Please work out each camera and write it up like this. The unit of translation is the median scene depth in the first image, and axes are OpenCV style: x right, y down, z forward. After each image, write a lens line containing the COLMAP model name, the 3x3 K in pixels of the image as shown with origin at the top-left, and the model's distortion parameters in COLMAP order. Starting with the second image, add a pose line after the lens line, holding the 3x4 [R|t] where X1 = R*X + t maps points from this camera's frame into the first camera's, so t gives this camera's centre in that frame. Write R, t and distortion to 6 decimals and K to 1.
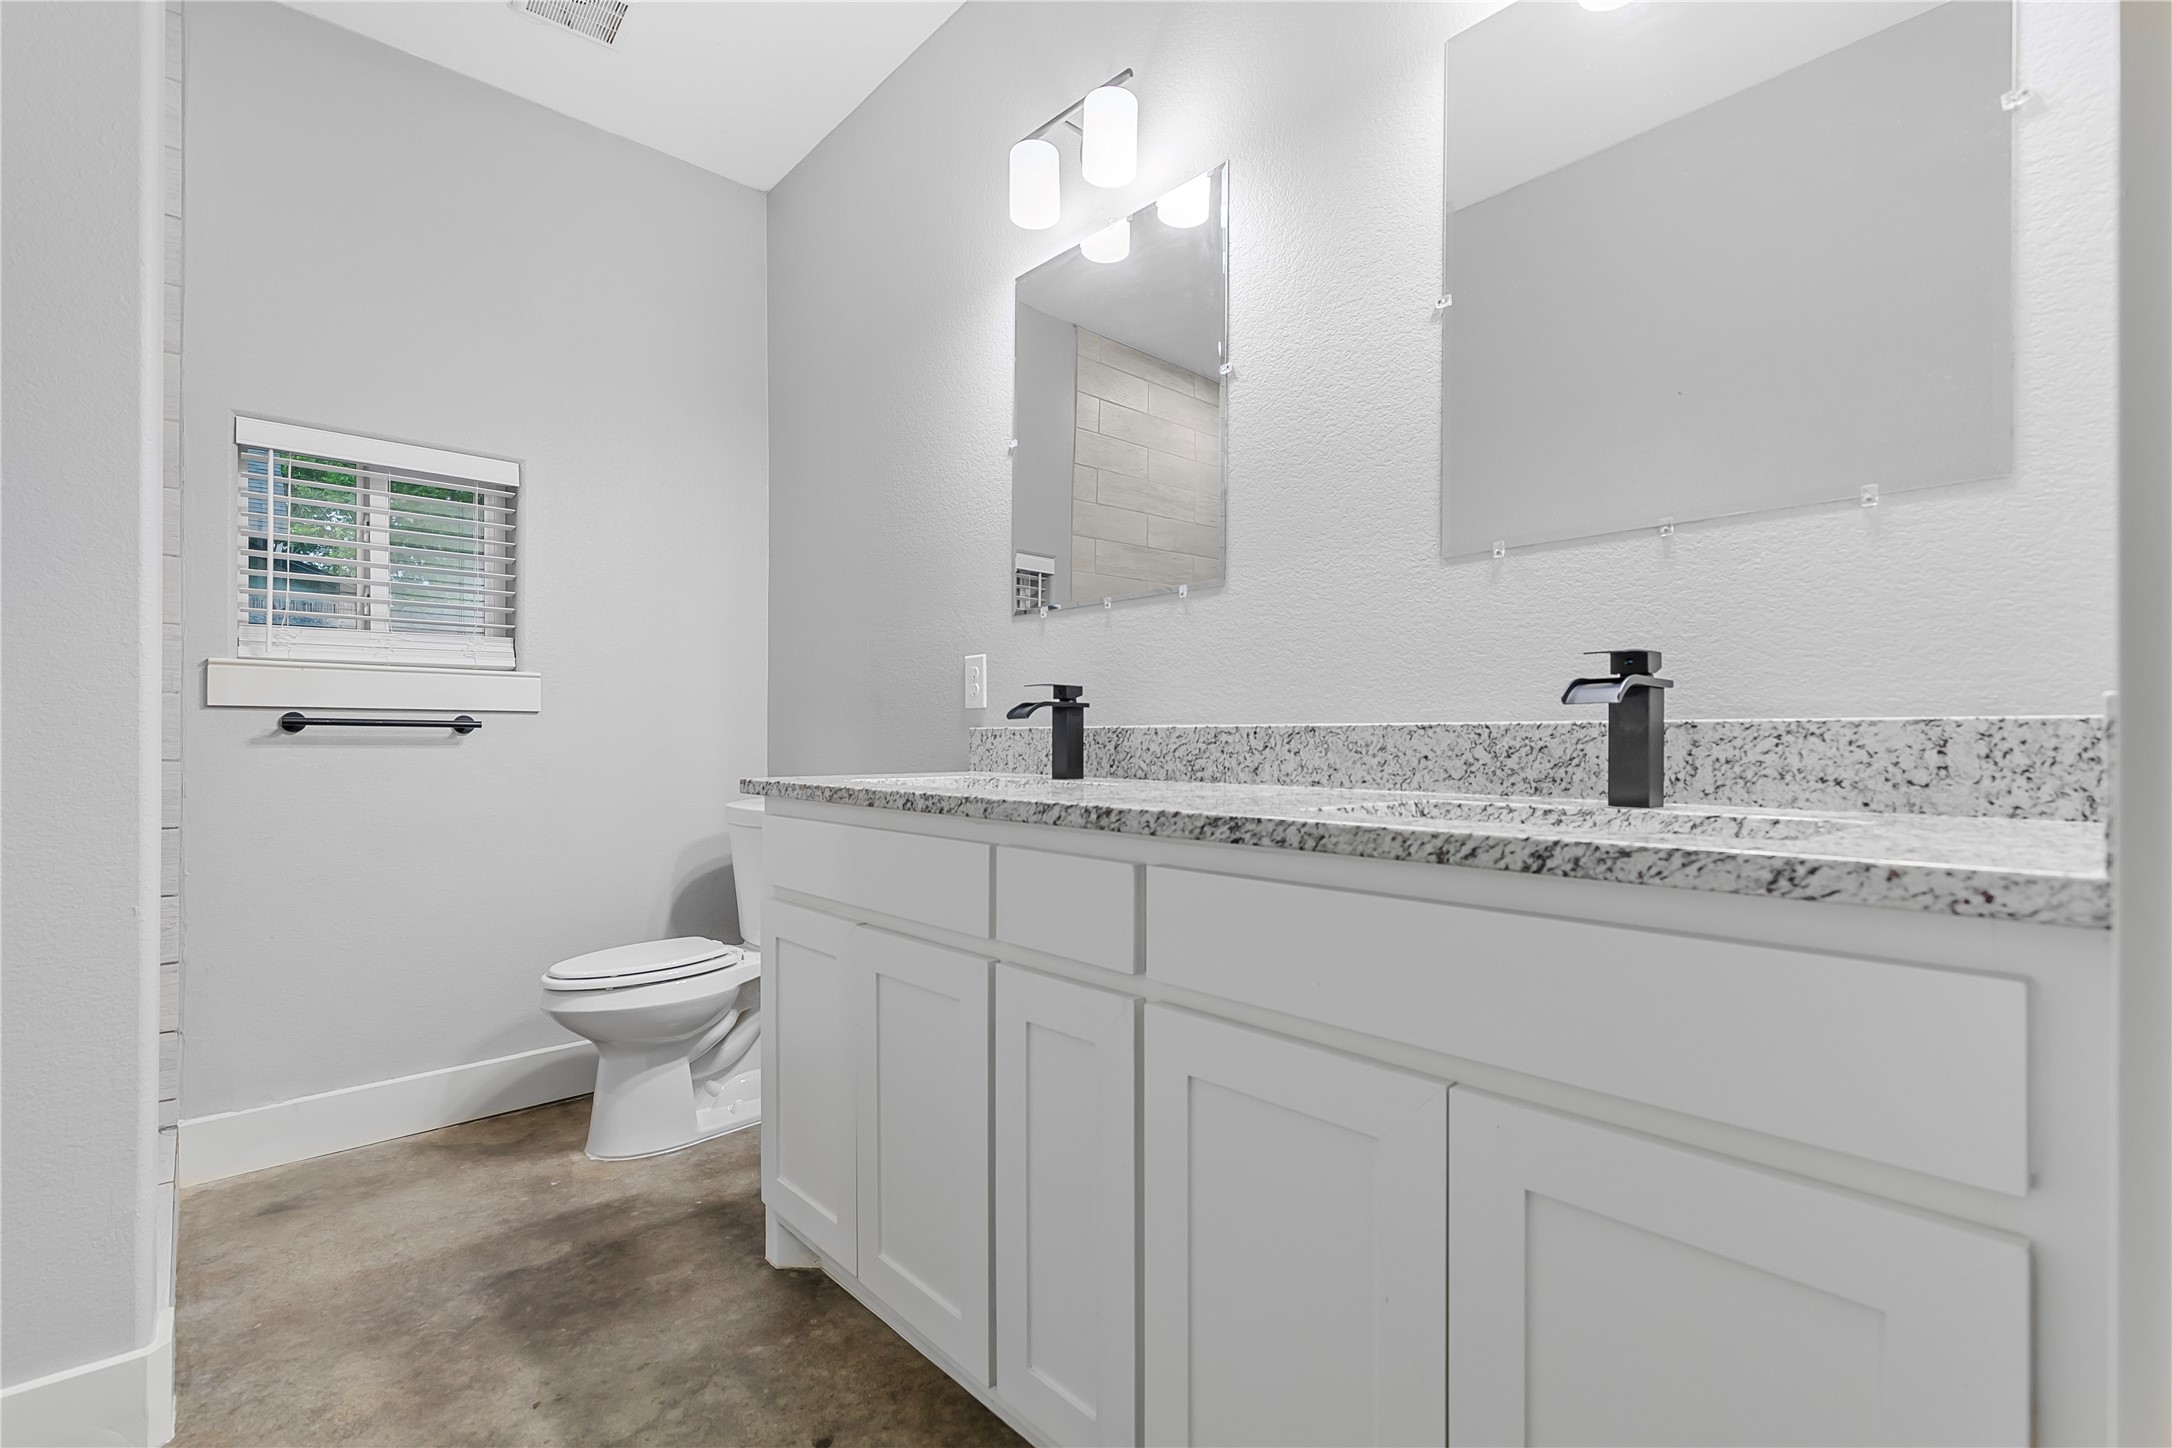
lens RADIAL K [[991.6, 0, 1086.2], [0, 991.6, 734.0], [0, 0, 1]] dist [0.004361, -0.002790]
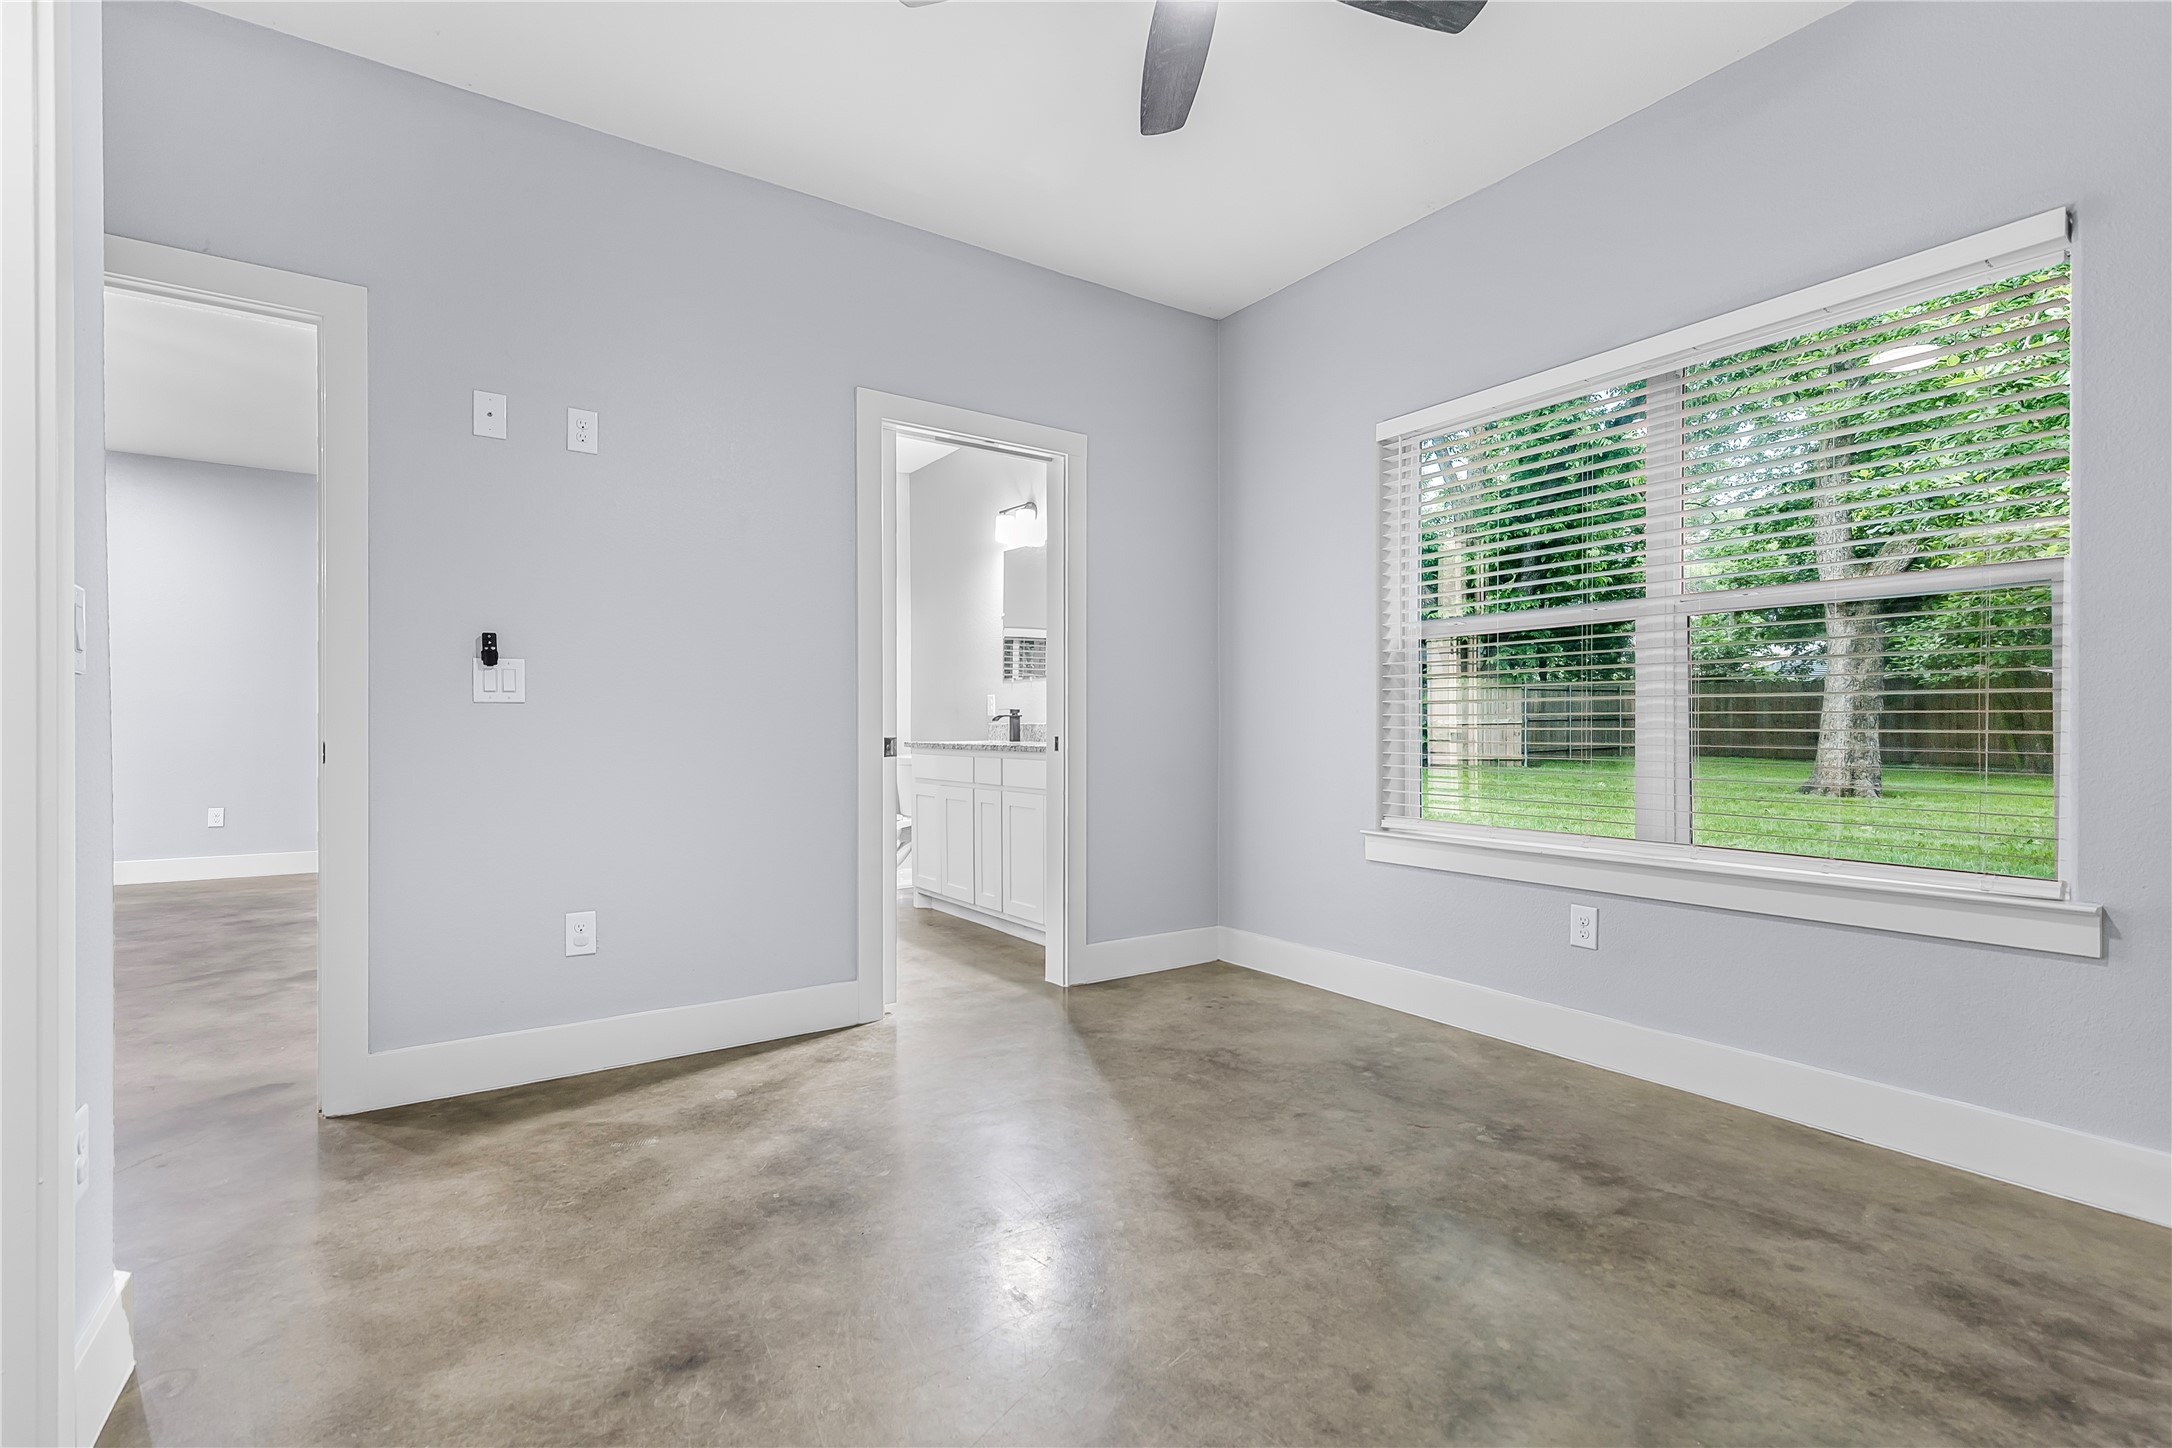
lens RADIAL K [[991.6, 0, 1085.6], [0, 991.6, 729.4], [0, 0, 1]] dist [0.004361, -0.002790]
pose [[0.990555, 0.000166, -0.137113, 0.579572], [0.002749, 0.999774, 0.021066, -0.049629], [0.137085, -0.021244, 0.990331, -1.819243]]
